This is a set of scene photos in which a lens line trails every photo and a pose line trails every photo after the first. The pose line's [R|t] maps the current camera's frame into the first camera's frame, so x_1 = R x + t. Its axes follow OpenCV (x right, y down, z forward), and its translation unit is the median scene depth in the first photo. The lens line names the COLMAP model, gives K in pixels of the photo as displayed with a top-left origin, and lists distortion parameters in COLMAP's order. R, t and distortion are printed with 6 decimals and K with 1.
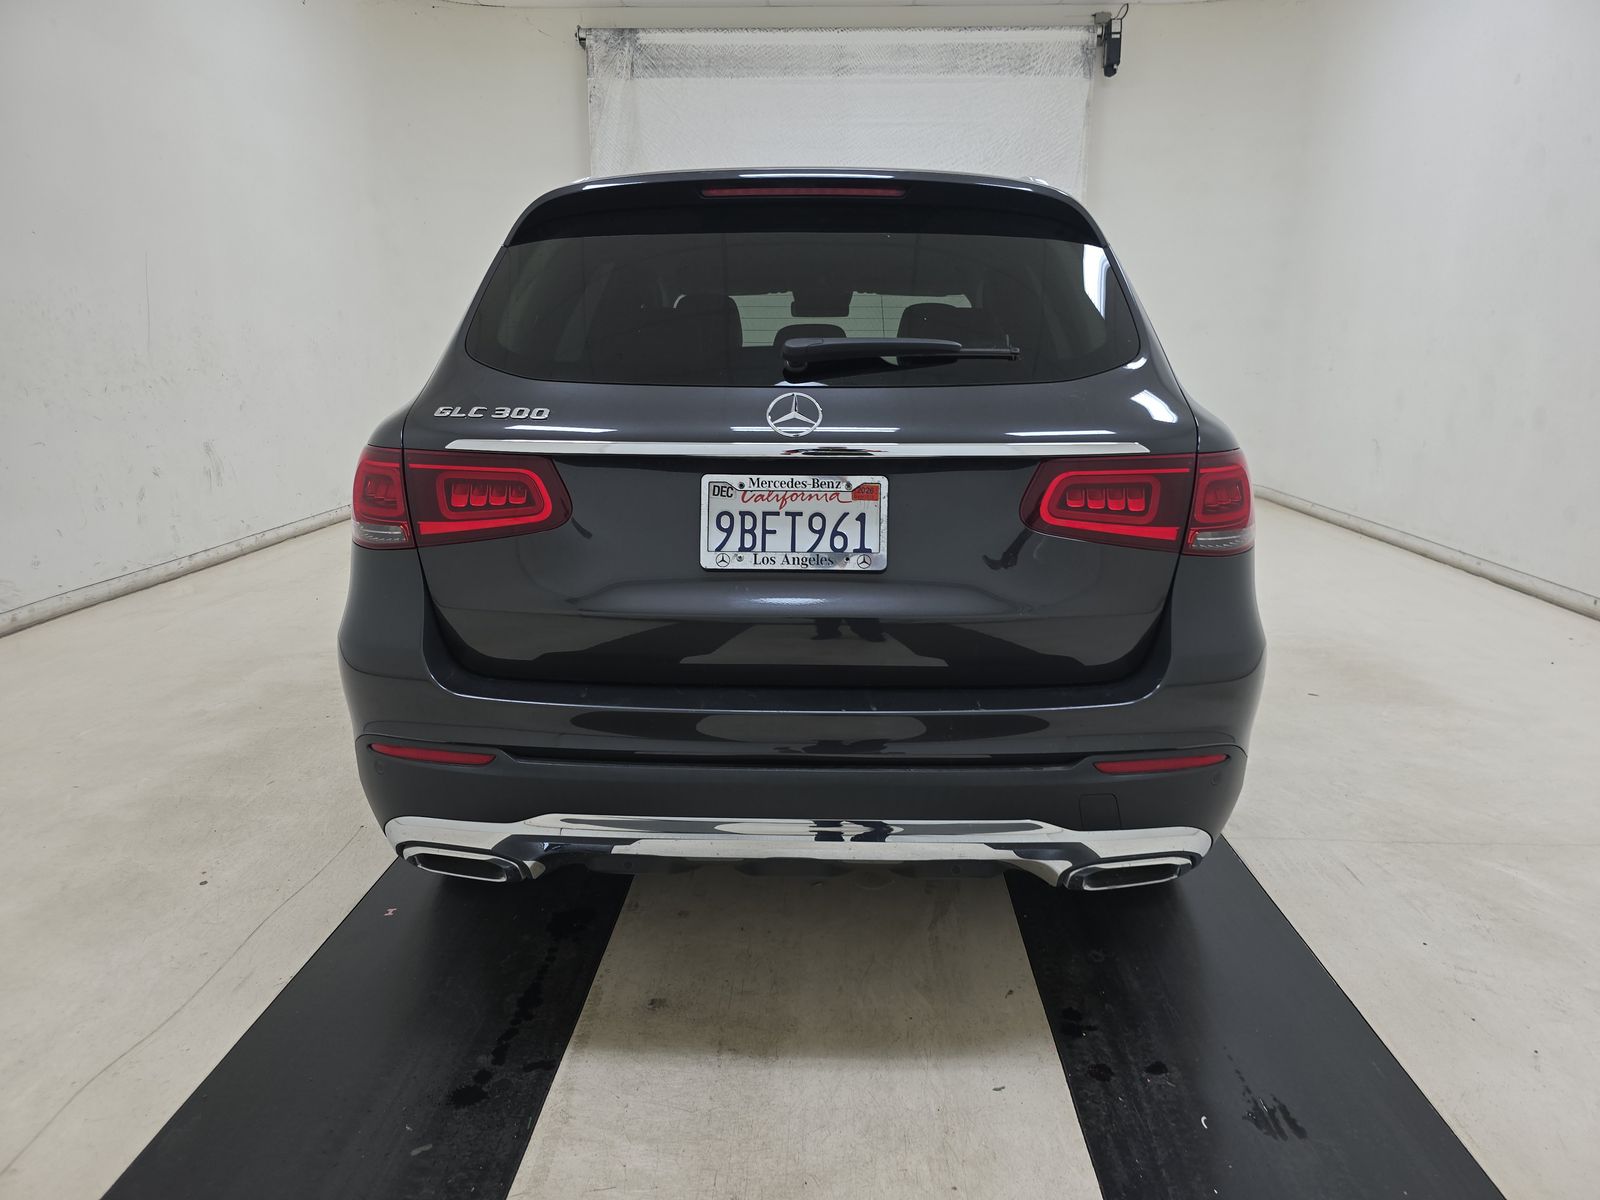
lens RADIAL K [[1075.5, 0, 808.1], [0, 1075.5, 600.1], [0, 0, 1]] dist [0.023226, -0.002572]
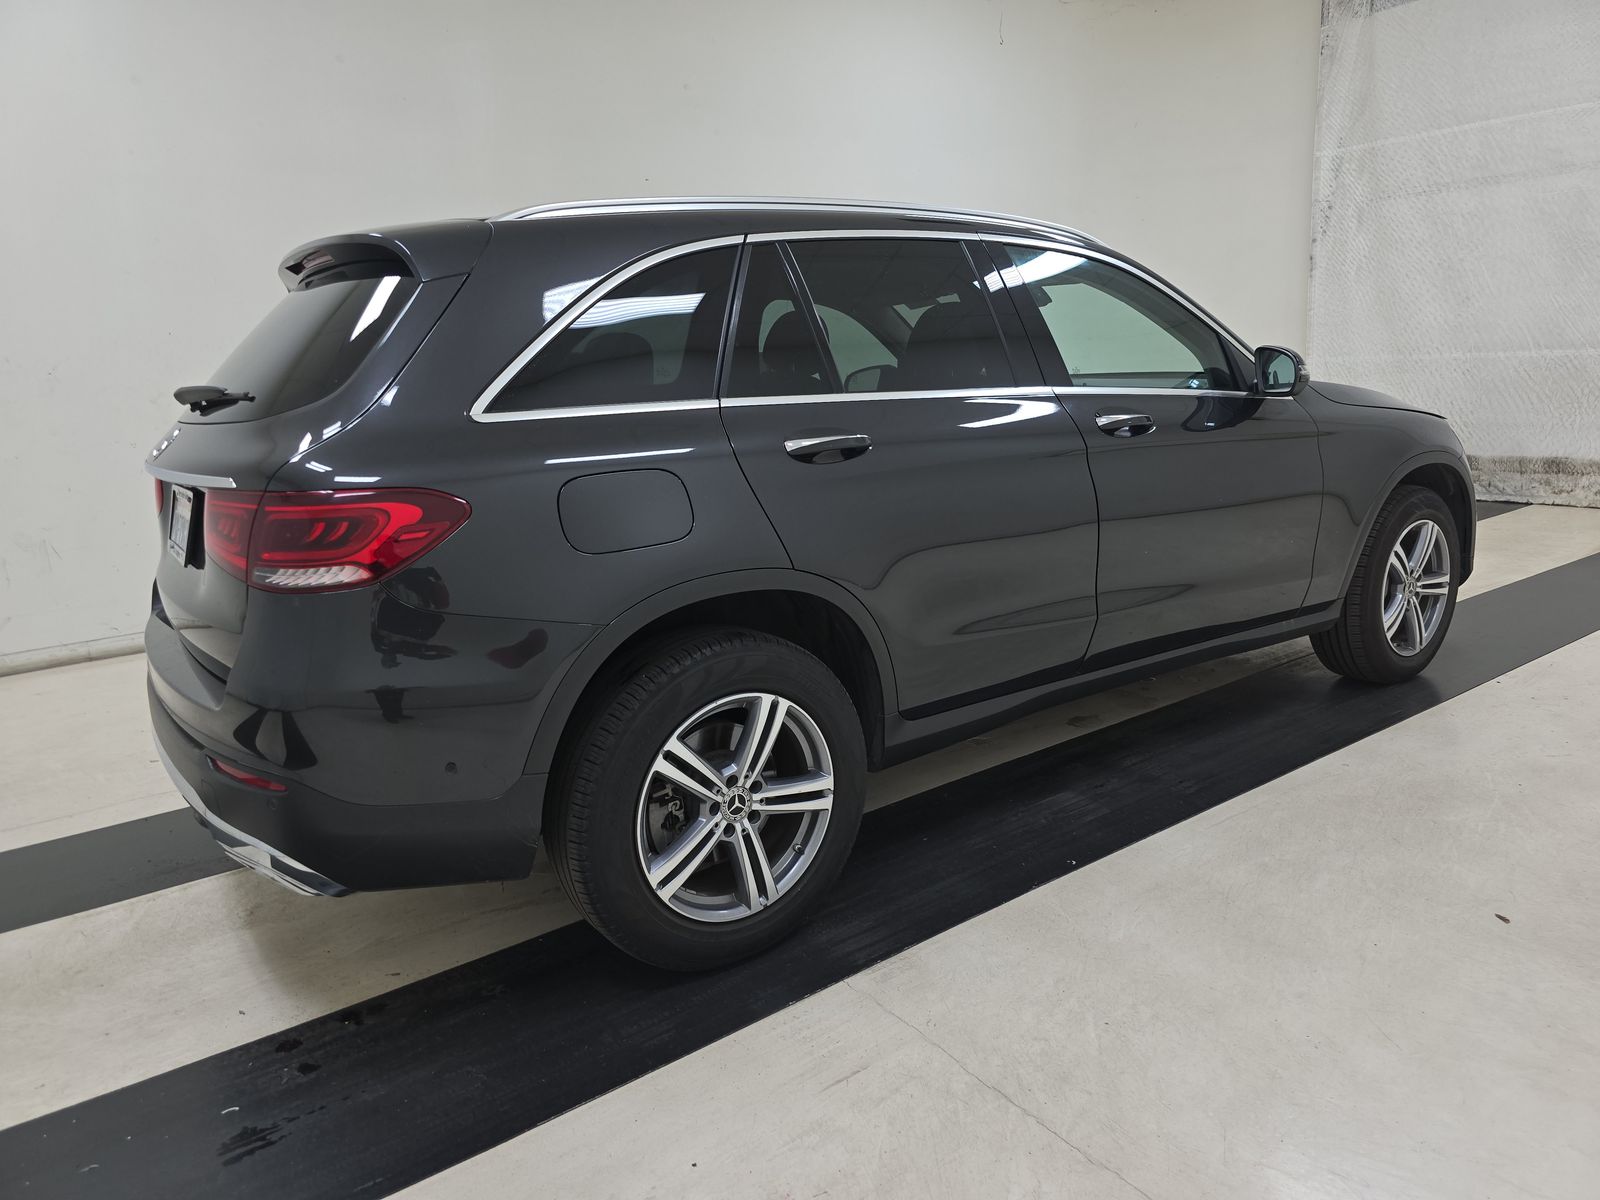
lens RADIAL K [[1059.6, 0, 799.6], [0, 1059.6, 588.3], [0, 0, 1]] dist [0.049334, -0.002109]
pose [[0.602956, 0.138577, -0.785646, 1.499124], [-0.128418, 0.988815, 0.075857, -0.212356], [0.787371, 0.055153, 0.614008, 0.724632]]
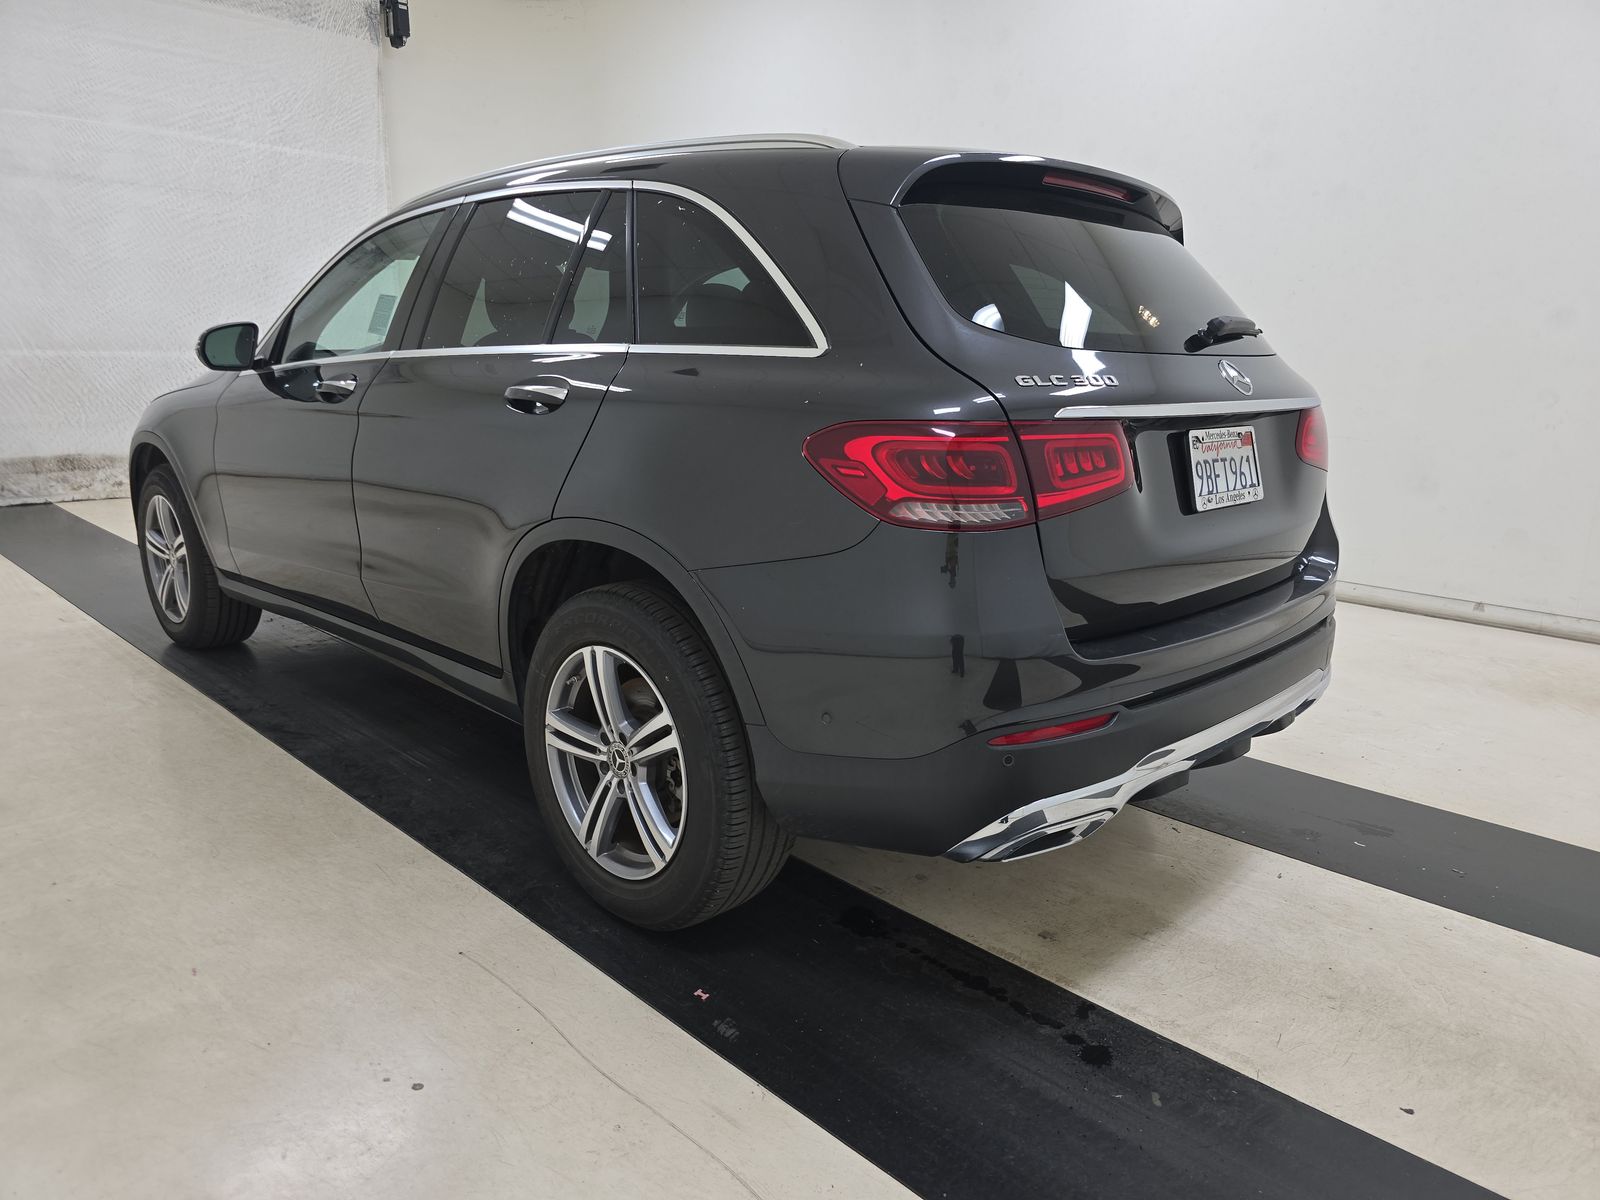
lens RADIAL K [[1075.5, 0, 808.1], [0, 1075.5, 600.1], [0, 0, 1]] dist [0.023226, -0.002572]
pose [[0.686856, -0.156726, 0.709694, -1.155415], [0.149226, 0.986080, 0.073338, -0.078121], [-0.711309, 0.055532, 0.700683, 0.457532]]
